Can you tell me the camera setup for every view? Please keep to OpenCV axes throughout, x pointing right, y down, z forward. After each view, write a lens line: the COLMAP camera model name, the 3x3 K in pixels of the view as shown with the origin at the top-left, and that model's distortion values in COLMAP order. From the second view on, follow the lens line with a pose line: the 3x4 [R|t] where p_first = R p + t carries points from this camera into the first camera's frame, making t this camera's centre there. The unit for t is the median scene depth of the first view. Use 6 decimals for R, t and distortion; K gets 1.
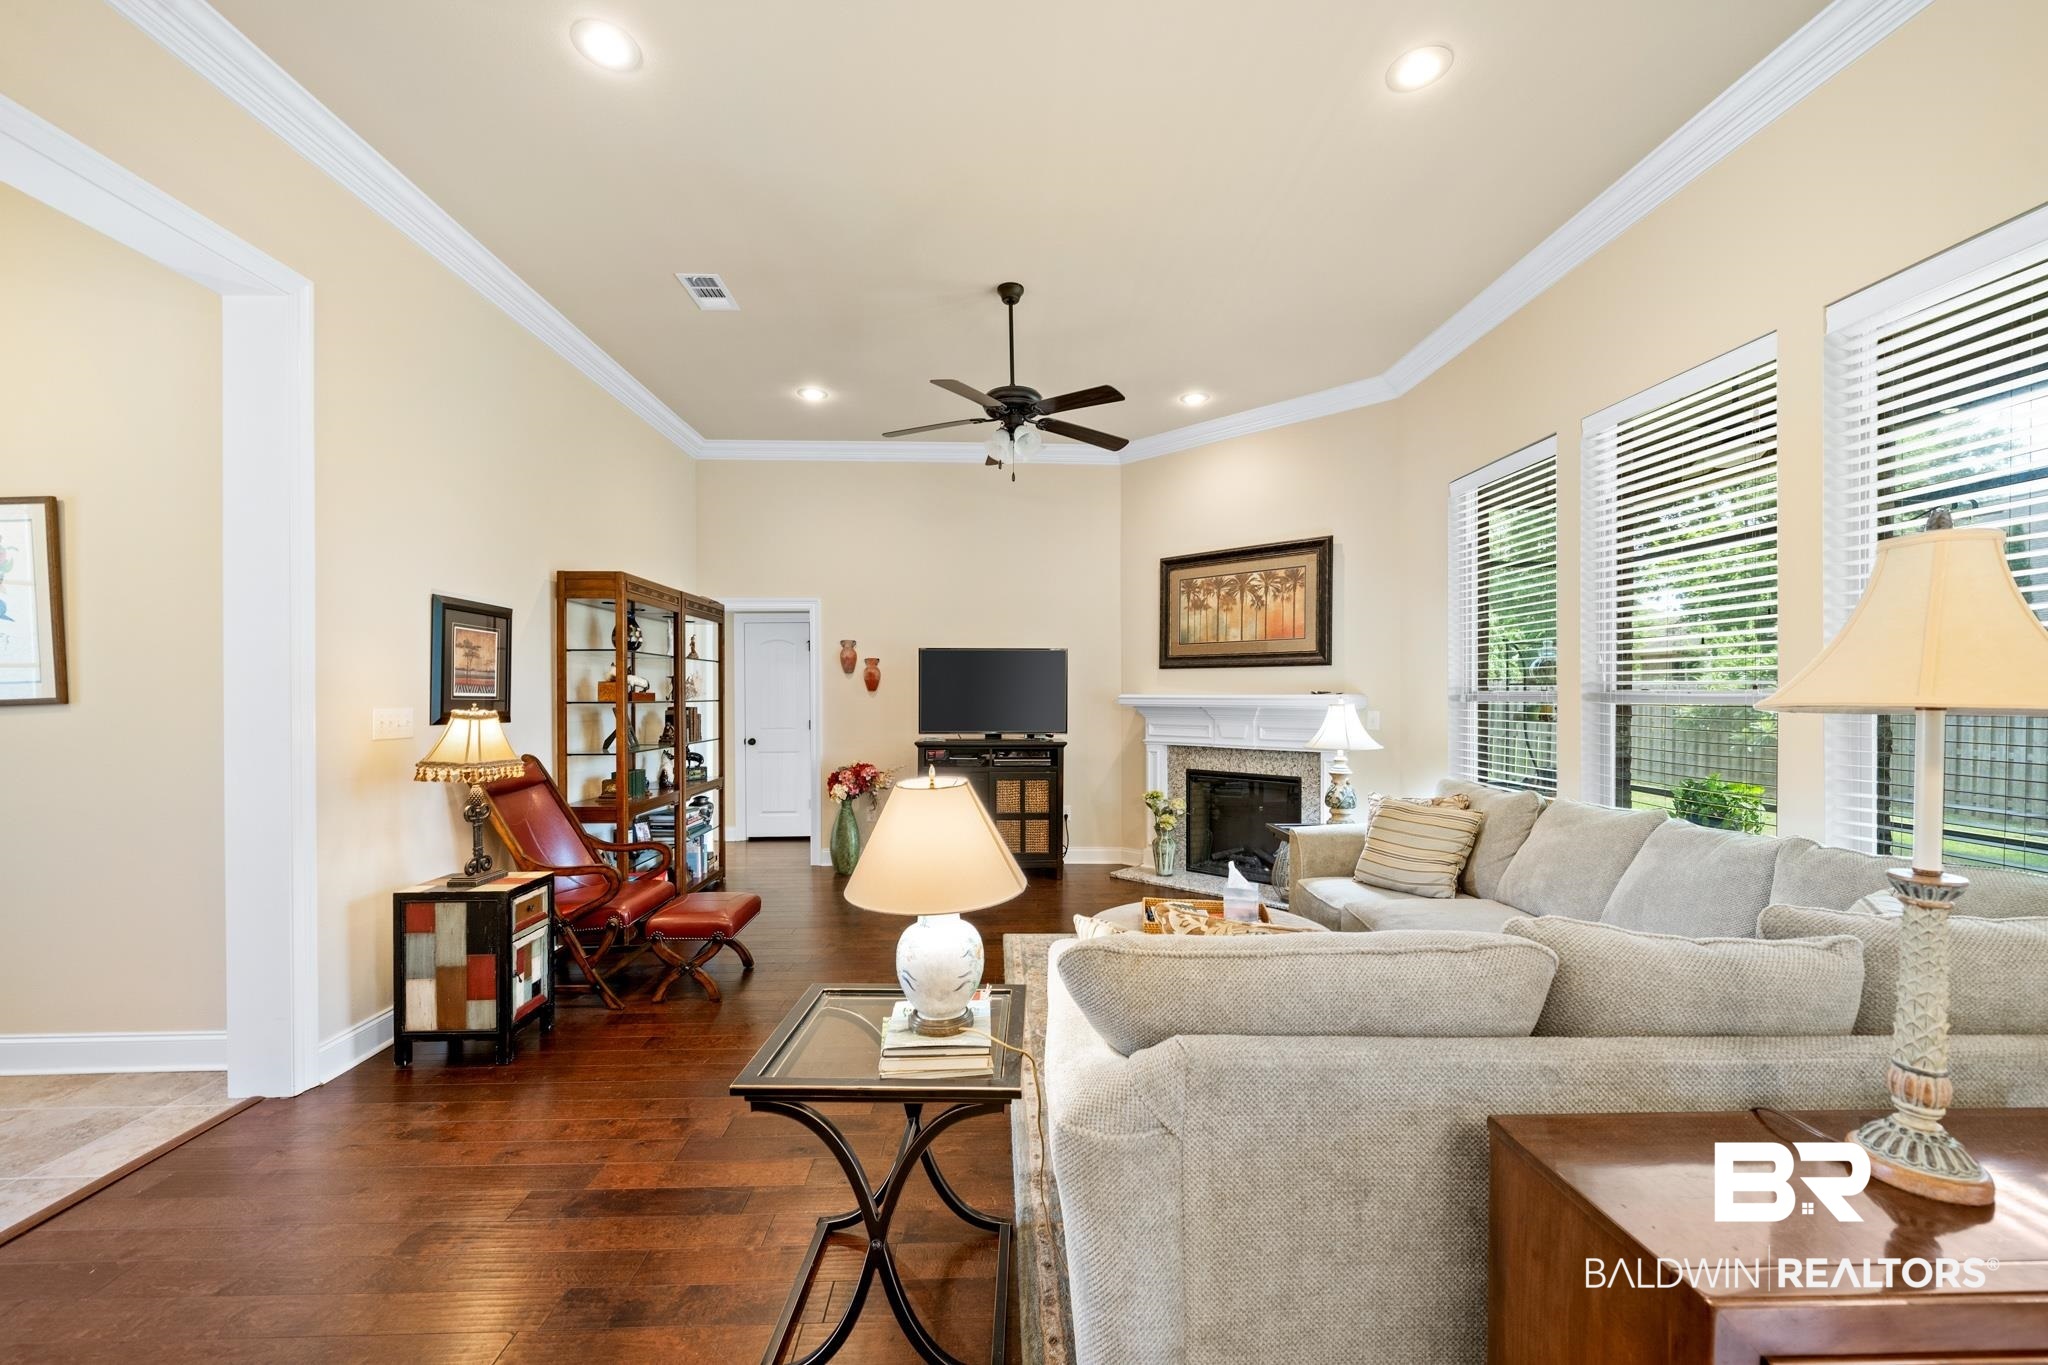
lens RADIAL K [[817.4, 0, 1022.1], [0, 817.4, 698.2], [0, 0, 1]] dist [-0.001225, -0.000486]
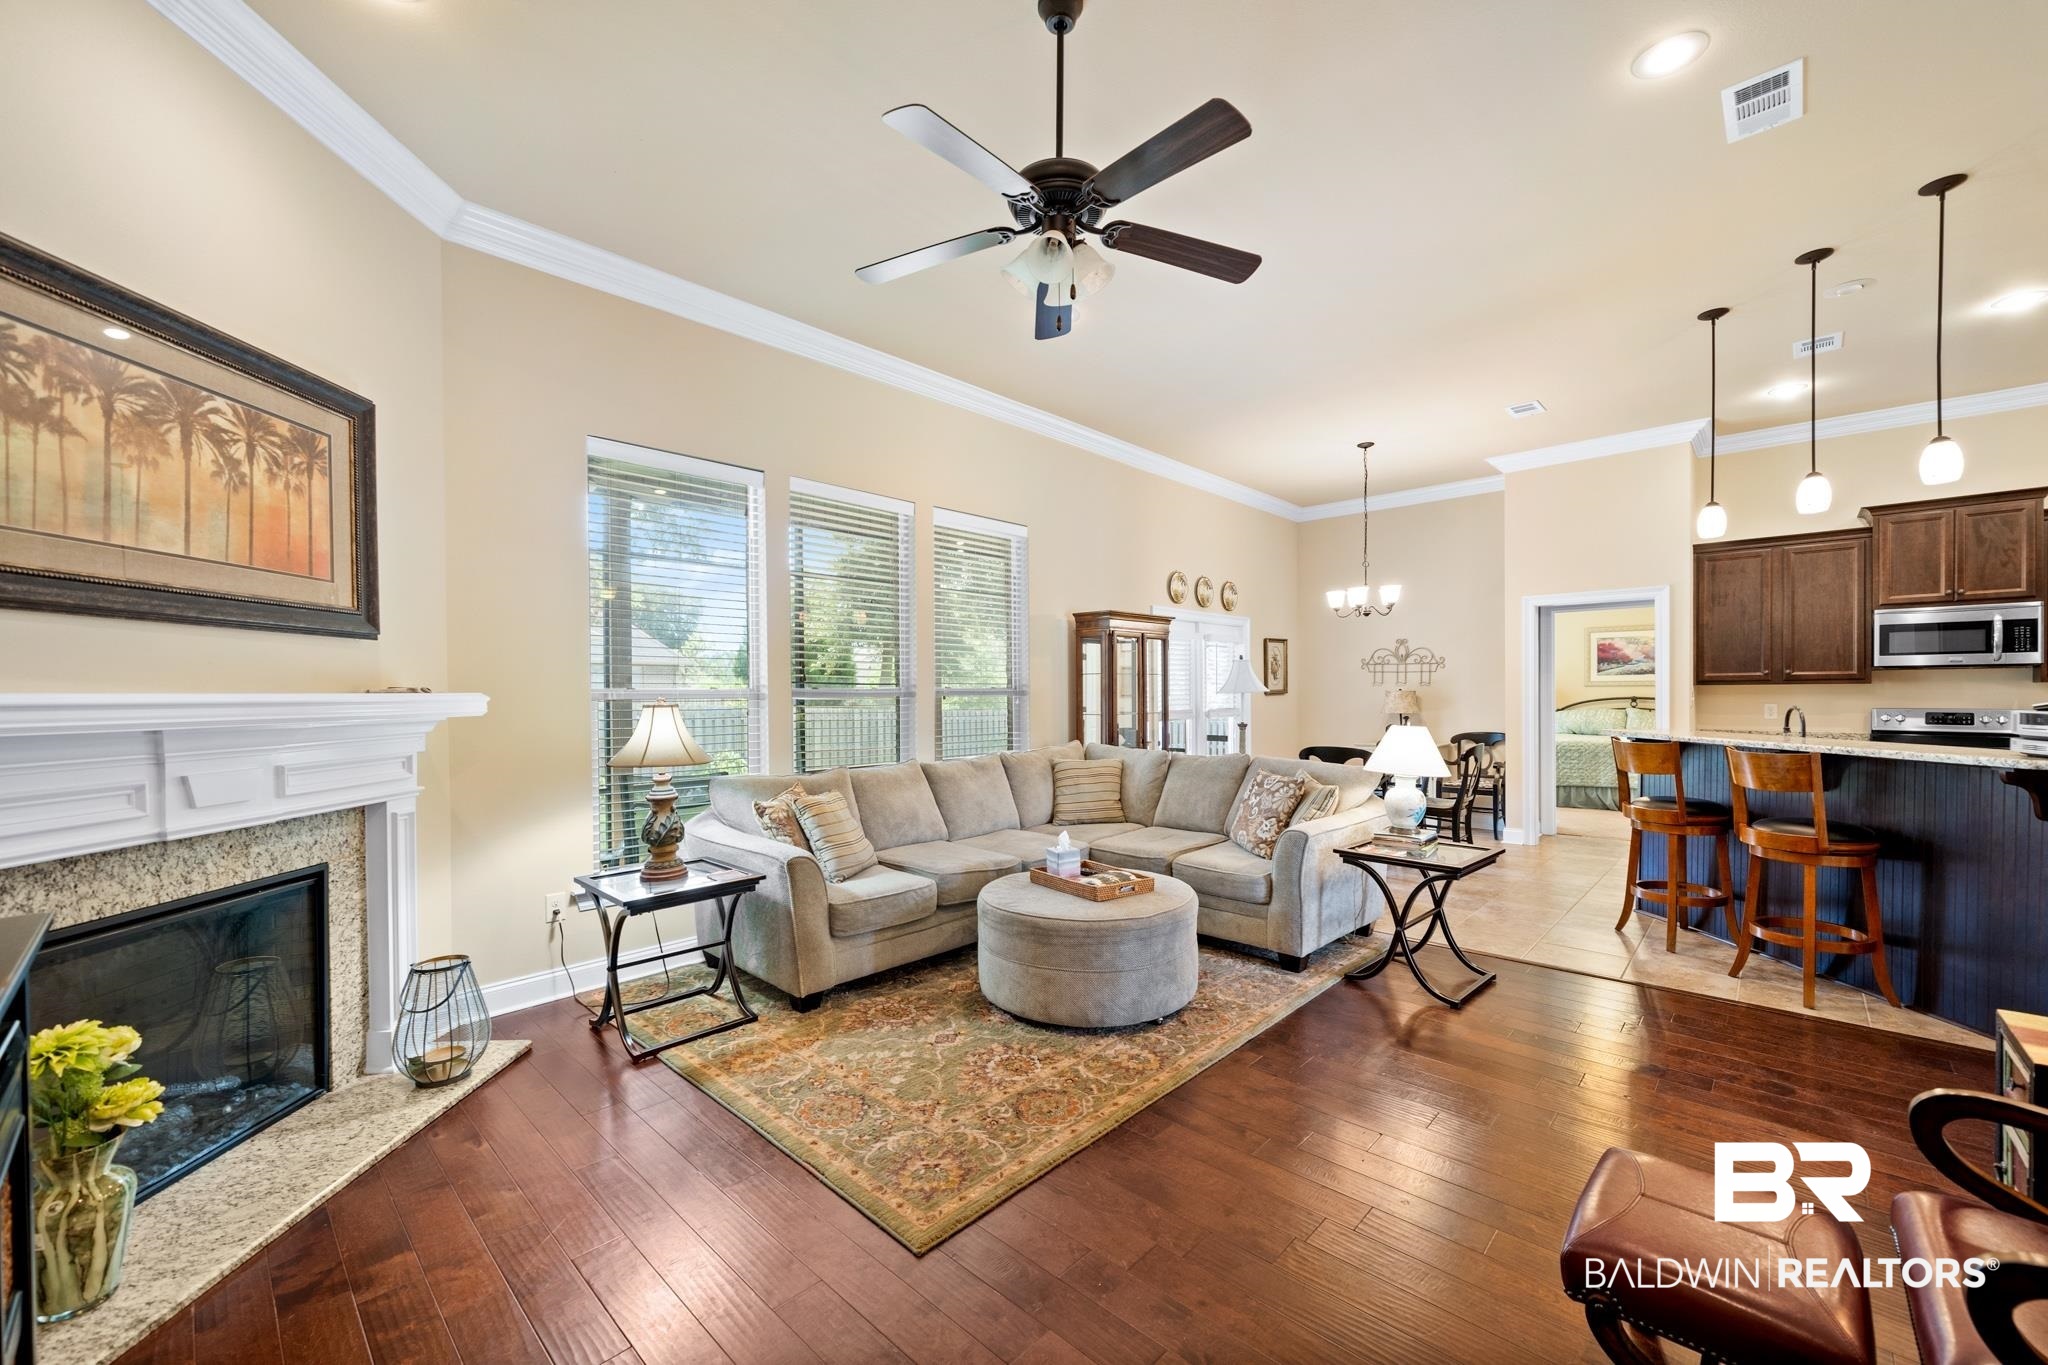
lens RADIAL K [[817.4, 0, 1010.0], [0, 817.4, 698.8], [0, 0, 1]] dist [-0.001225, -0.000486]
pose [[-0.698968, -0.002295, 0.715149, -0.430435], [0.010362, 0.999857, 0.013336, -0.005879], [-0.715078, 0.016732, -0.698844, 1.527322]]
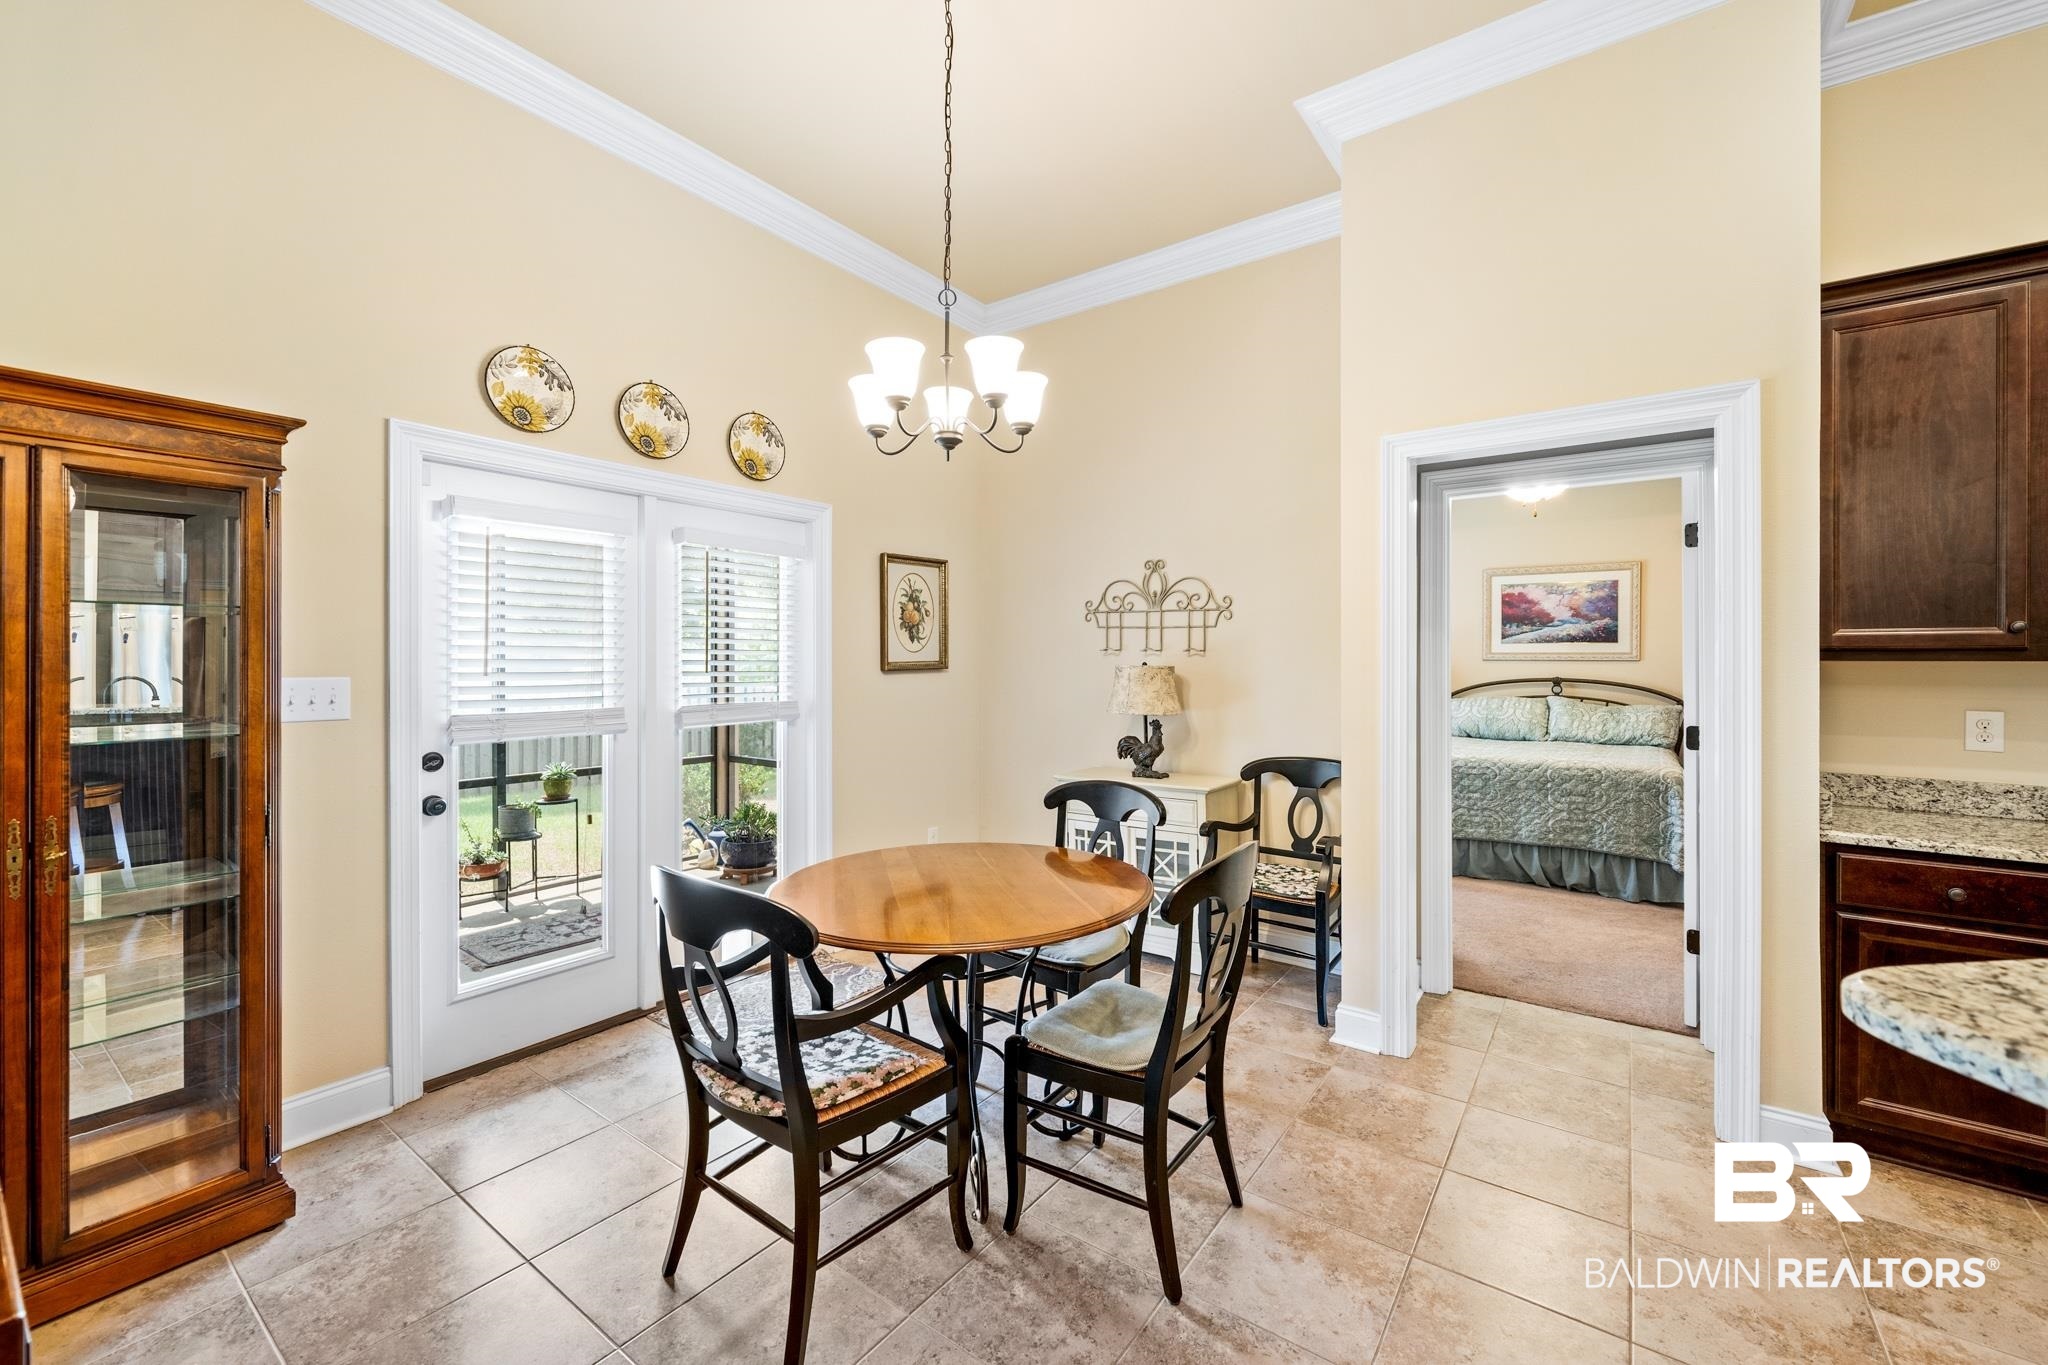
lens RADIAL K [[817.4, 0, 1006.2], [0, 817.4, 656.8], [0, 0, 1]] dist [-0.001225, -0.000486]
pose [[-0.775293, -0.000665, 0.631602, -0.129129], [-0.000024, 0.999999, 0.001023, -0.000514], [-0.631602, 0.000778, -0.775292, 0.220048]]
